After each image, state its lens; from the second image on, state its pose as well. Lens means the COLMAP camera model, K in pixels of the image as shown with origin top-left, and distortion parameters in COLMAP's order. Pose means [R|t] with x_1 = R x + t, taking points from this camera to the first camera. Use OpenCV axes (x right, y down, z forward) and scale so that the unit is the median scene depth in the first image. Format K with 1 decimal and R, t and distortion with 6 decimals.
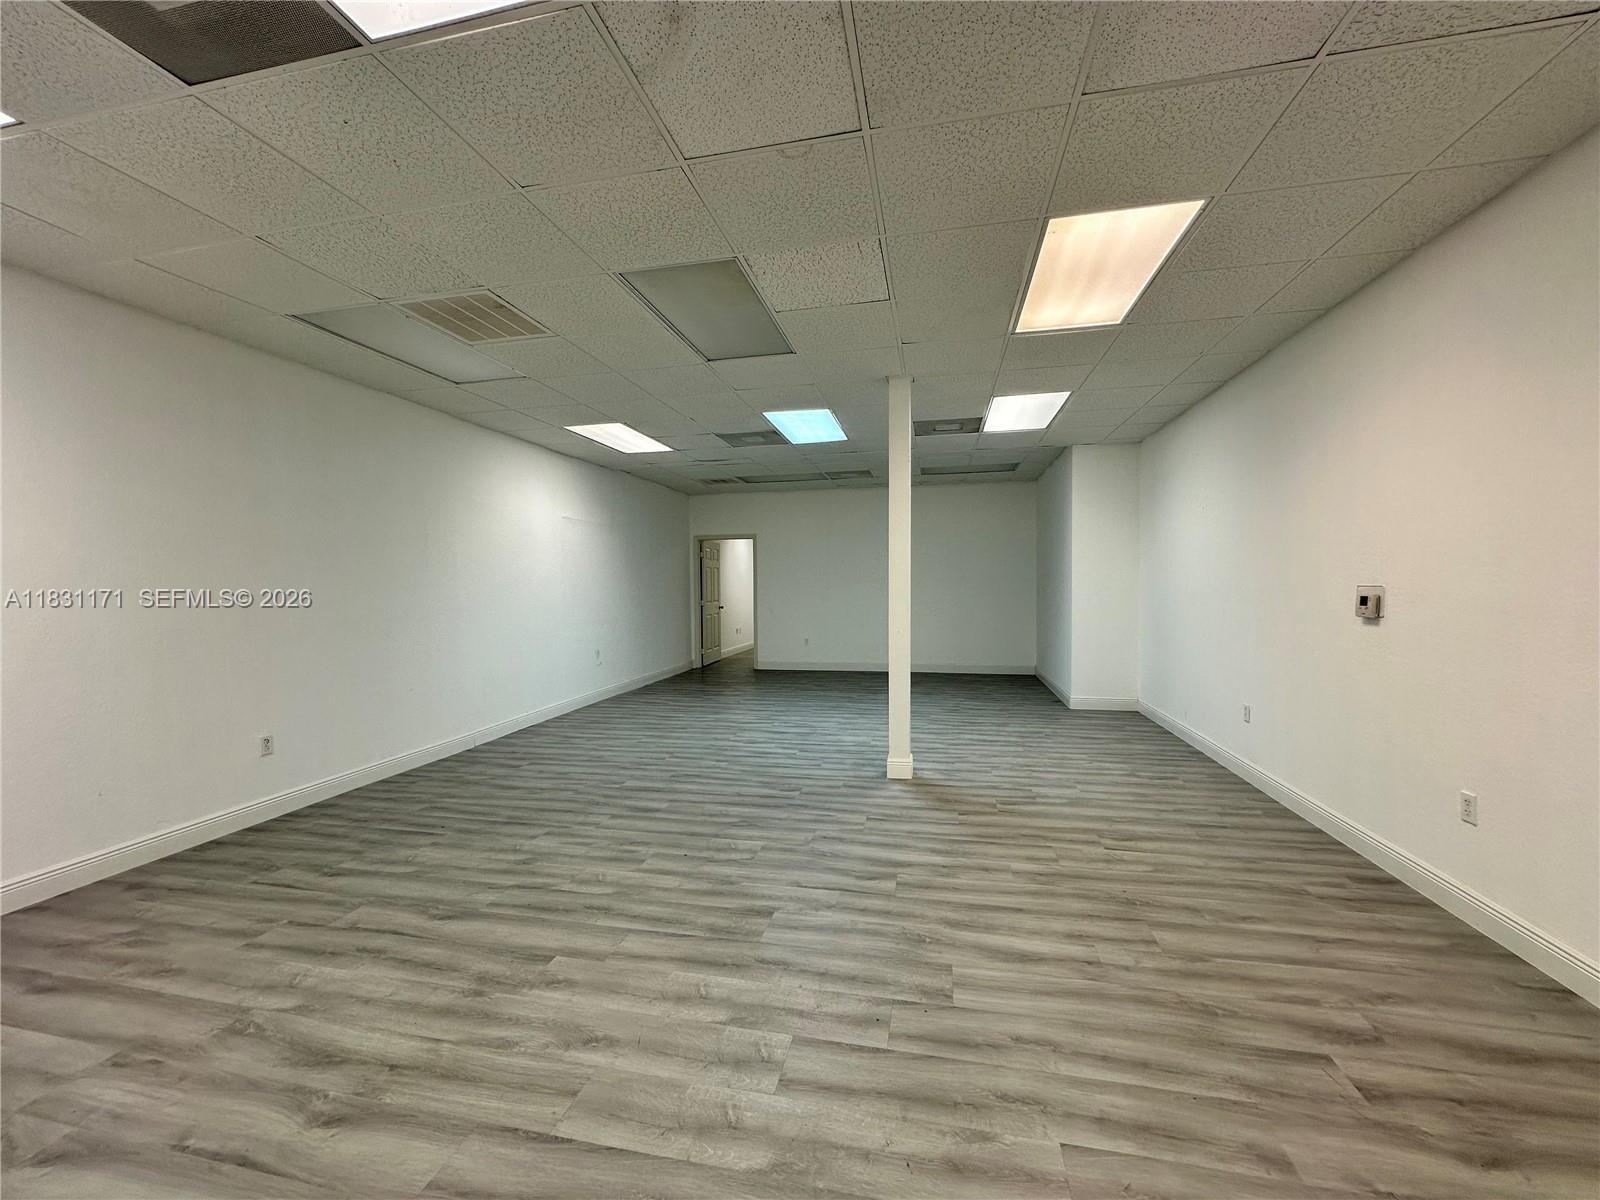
lens RADIAL K [[639.2, 0, 798.1], [0, 639.2, 599.8], [0, 0, 1]] dist [-0.000632, 0.000521]
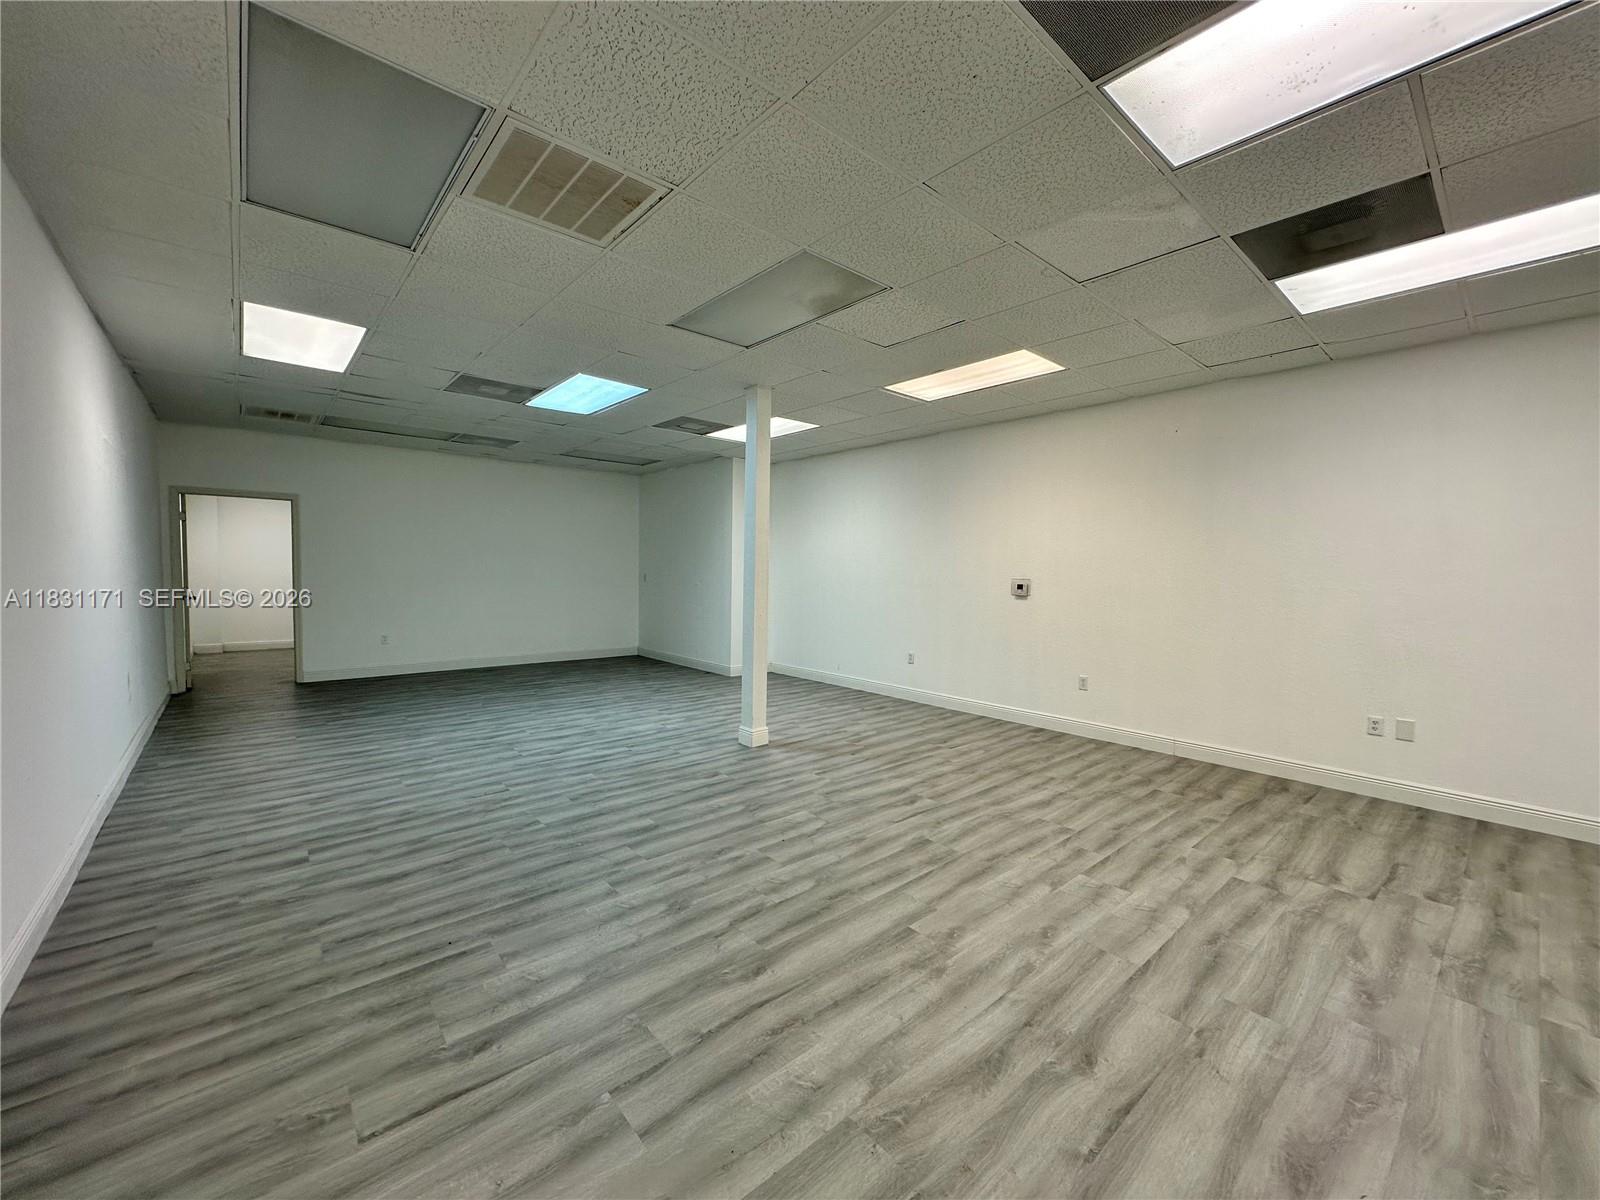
lens RADIAL K [[639.2, 0, 798.9], [0, 639.2, 599.8], [0, 0, 1]] dist [-0.000632, 0.000521]
pose [[0.593695, -0.019283, 0.804459, -0.967236], [0.000160, 0.999716, 0.023846, -0.005466], [-0.804690, -0.014028, 0.593530, 0.384136]]
